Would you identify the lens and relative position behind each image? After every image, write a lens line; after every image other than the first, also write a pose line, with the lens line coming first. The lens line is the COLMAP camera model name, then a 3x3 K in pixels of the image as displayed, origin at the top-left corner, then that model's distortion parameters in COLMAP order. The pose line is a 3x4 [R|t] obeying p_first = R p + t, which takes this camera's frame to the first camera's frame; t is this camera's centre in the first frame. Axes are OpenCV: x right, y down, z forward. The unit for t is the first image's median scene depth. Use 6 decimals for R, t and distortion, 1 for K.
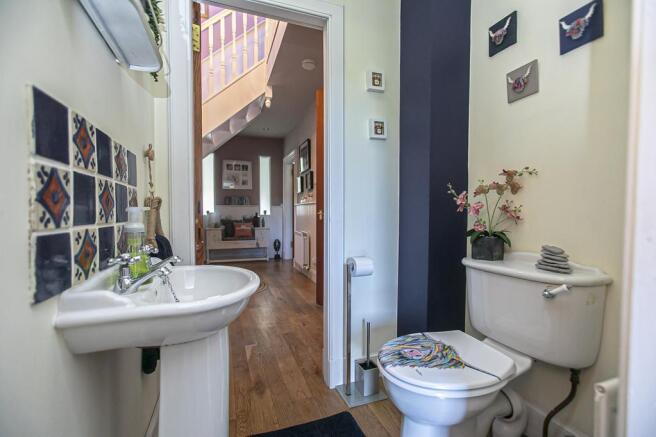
lens RADIAL K [[289.4, 0, 323.3], [0, 289.4, 219.9], [0, 0, 1]] dist [0.001055, 0.000530]
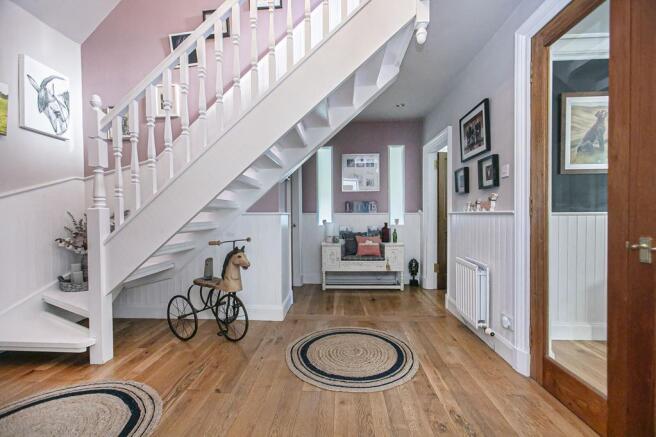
lens RADIAL K [[289.4, 0, 323.3], [0, 289.4, 219.9], [0, 0, 1]] dist [0.001055, 0.000530]
pose [[0.923024, 0.000983, -0.384740, -0.098153], [-0.002273, 0.999993, -0.002896, -0.029681], [0.384735, 0.003548, 0.923020, 0.271351]]
